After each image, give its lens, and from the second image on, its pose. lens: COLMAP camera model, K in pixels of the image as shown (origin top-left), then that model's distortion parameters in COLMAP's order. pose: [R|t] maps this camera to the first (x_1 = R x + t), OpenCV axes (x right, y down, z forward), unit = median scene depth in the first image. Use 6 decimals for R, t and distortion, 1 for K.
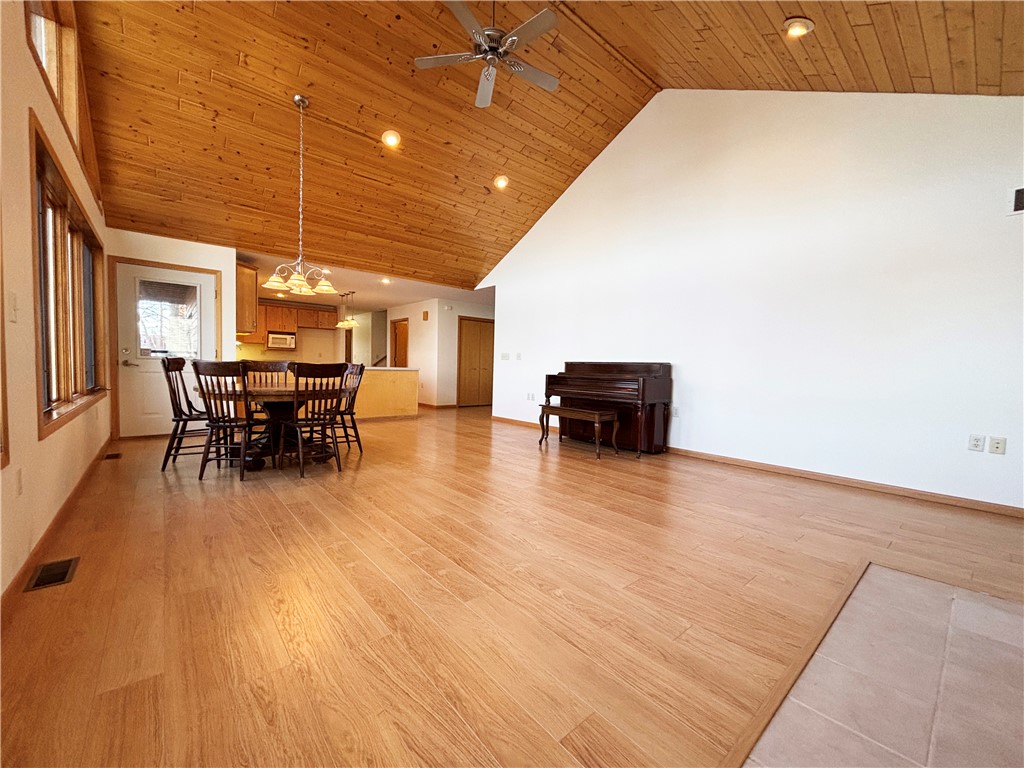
lens RADIAL K [[418.6, 0, 516.6], [0, 418.6, 385.2], [0, 0, 1]] dist [-0.001612, -0.000249]
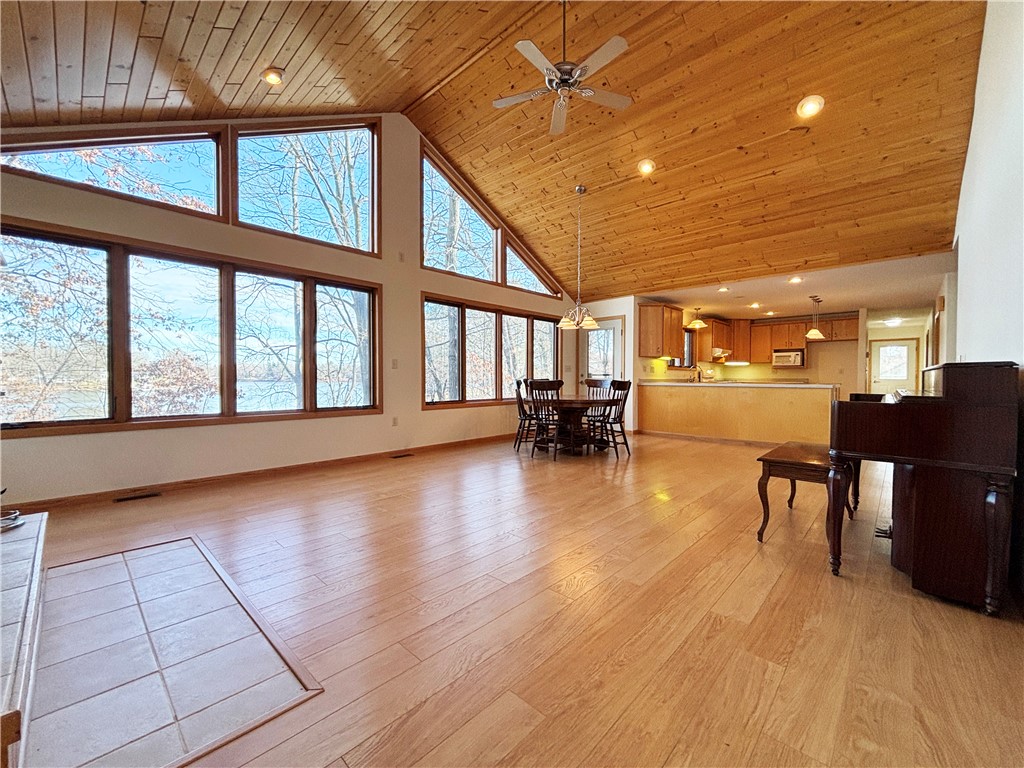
lens RADIAL K [[418.6, 0, 516.6], [0, 418.6, 385.2], [0, 0, 1]] dist [-0.001612, -0.000249]
pose [[0.114410, -0.010344, -0.993380, 0.715159], [-0.040978, 0.999046, -0.015122, -0.008478], [0.992588, 0.042436, 0.113877, 0.582920]]
